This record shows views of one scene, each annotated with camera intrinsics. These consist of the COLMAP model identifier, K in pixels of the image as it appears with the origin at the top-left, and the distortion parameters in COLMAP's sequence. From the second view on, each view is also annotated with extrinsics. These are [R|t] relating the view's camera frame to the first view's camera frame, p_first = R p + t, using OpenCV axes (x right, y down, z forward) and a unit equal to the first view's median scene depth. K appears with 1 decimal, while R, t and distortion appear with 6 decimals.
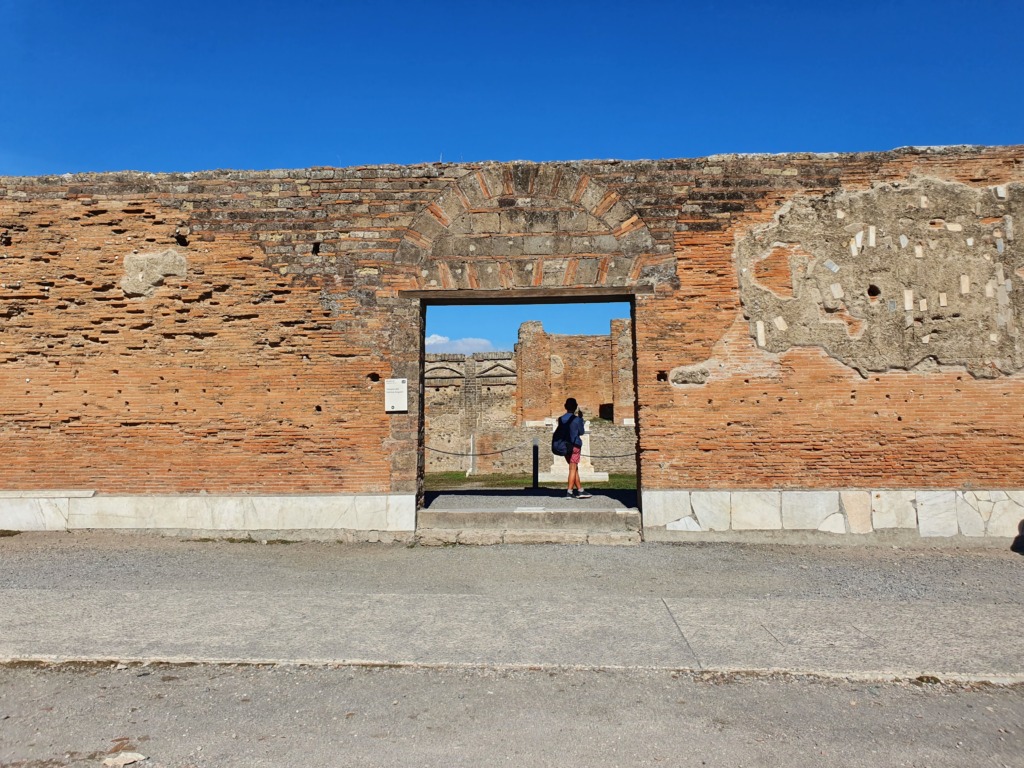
lens RADIAL K [[765.0, 0, 510.2], [0, 765.0, 384.3], [0, 0, 1]] dist [0.056047, -0.000078]
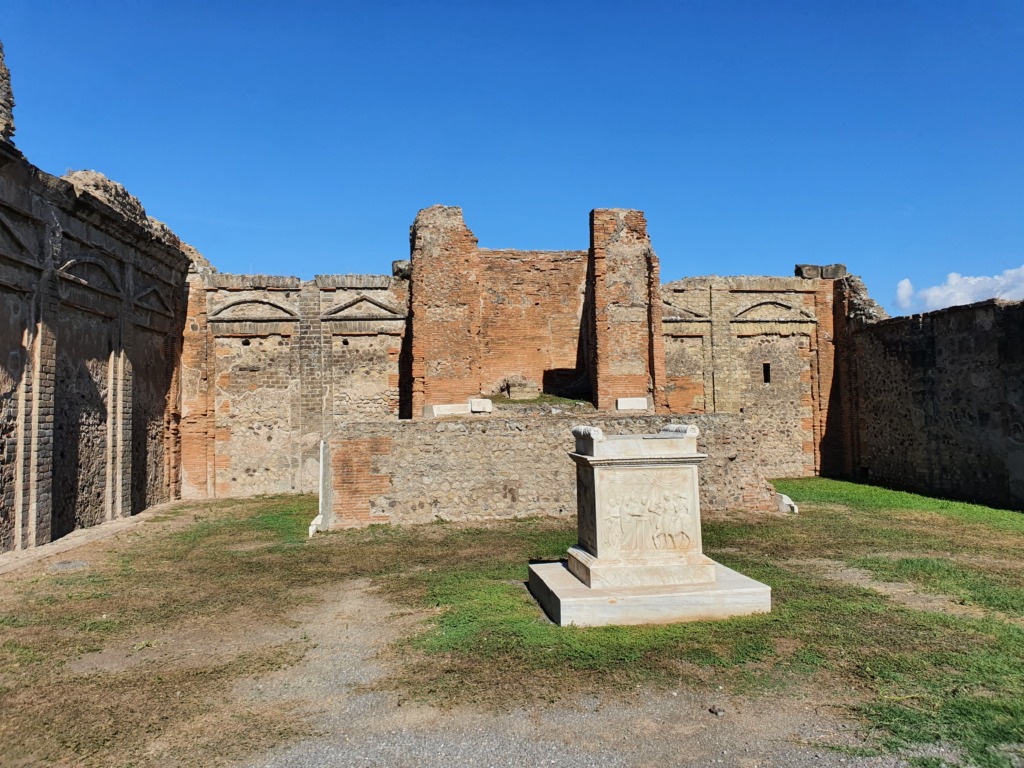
lens RADIAL K [[765.0, 0, 518.1], [0, 765.0, 379.6], [0, 0, 1]] dist [0.056047, -0.000078]
pose [[0.973563, 0.000003, 0.228418, -0.033427], [-0.009743, 0.999090, 0.041517, 0.008894], [-0.228210, -0.042645, 0.972677, 0.437829]]
